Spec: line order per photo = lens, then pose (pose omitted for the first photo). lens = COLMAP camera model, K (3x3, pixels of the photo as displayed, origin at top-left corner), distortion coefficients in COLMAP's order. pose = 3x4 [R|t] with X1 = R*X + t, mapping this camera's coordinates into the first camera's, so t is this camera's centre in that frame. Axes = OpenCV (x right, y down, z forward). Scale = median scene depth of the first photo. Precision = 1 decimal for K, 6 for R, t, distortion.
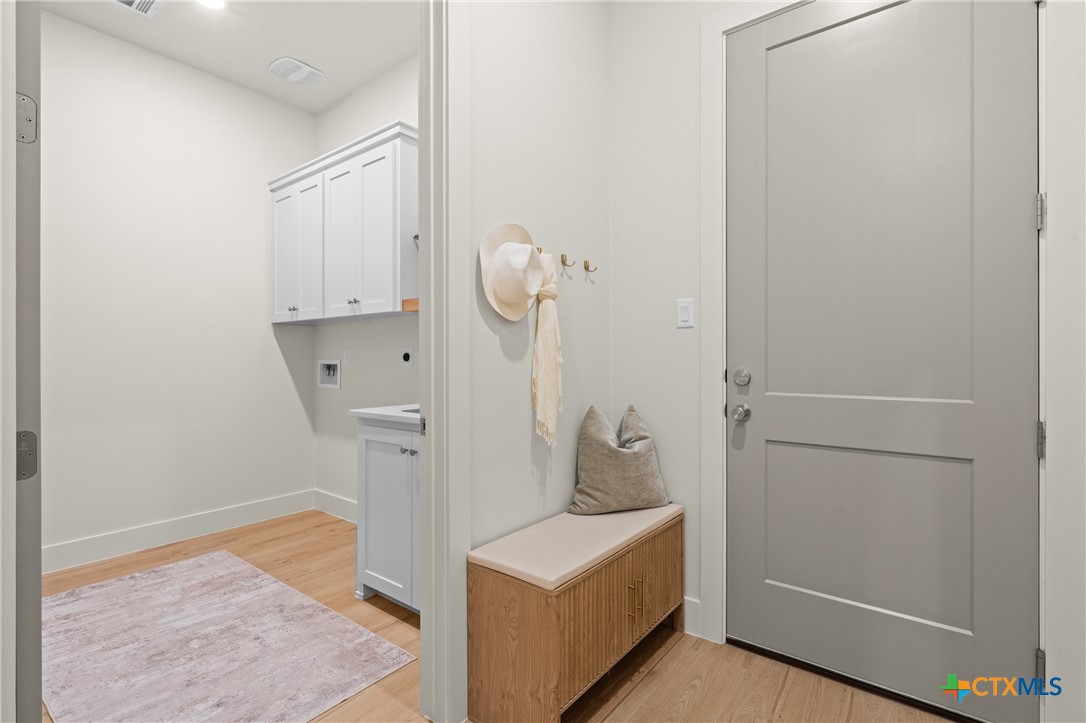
lens RADIAL K [[486.8, 0, 539.9], [0, 486.8, 356.3], [0, 0, 1]] dist [-0.003722, -0.000410]
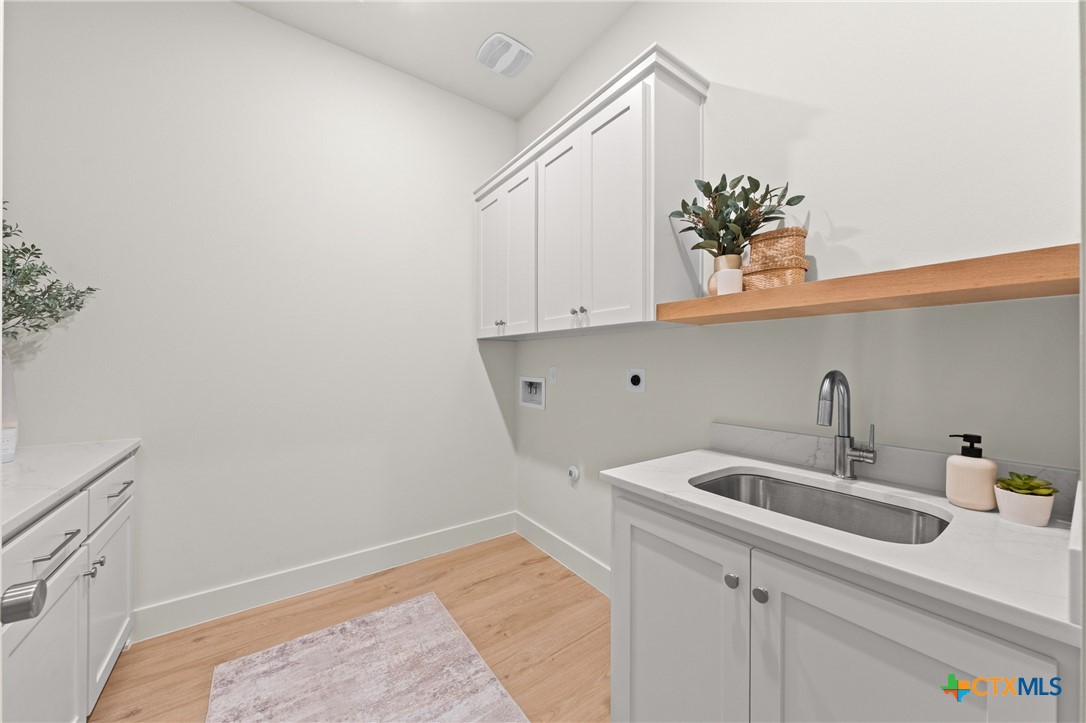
lens RADIAL K [[393.4, 0, 547.8], [0, 393.4, 363.1], [0, 0, 1]] dist [-0.007944, 0.000070]
pose [[0.957908, 0.003509, -0.287052, -0.240894], [-0.001777, 0.999979, 0.006292, -0.031530], [0.287068, -0.005517, 0.957894, 0.368210]]
